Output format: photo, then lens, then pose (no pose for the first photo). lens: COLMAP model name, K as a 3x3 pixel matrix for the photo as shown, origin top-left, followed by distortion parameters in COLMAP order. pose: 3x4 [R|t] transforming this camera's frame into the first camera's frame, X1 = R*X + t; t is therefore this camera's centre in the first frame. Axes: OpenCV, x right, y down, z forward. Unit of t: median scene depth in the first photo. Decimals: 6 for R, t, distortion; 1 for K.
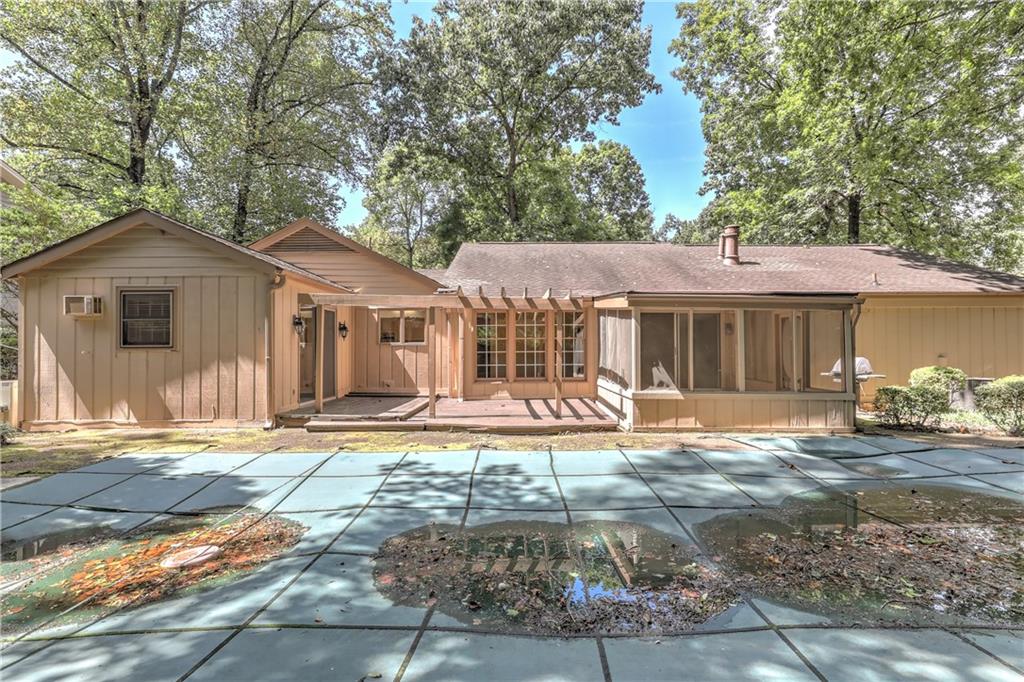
lens RADIAL K [[454.1, 0, 512.0], [0, 454.1, 341.0], [0, 0, 1]] dist [-0.020088, 0.000046]
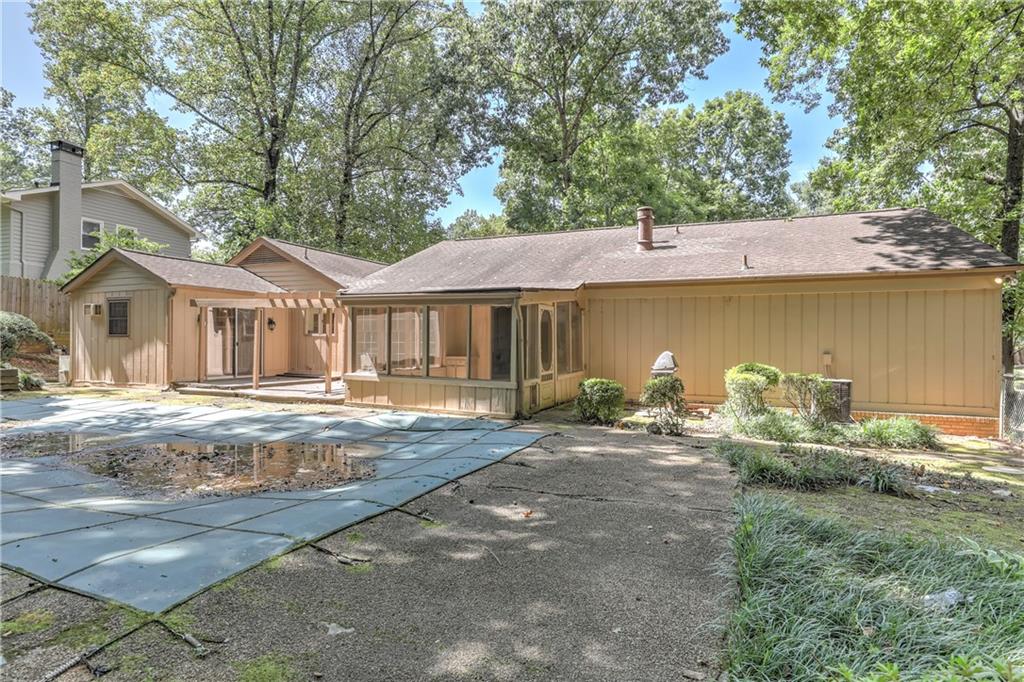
lens RADIAL K [[508.4, 0, 512.0], [0, 508.4, 341.0], [0, 0, 1]] dist [-0.011696, -0.000053]
pose [[0.924722, 0.009109, -0.380534, 1.127741], [-0.003052, 0.999859, 0.016517, -0.001932], [0.380631, -0.014112, 0.924619, -0.111274]]
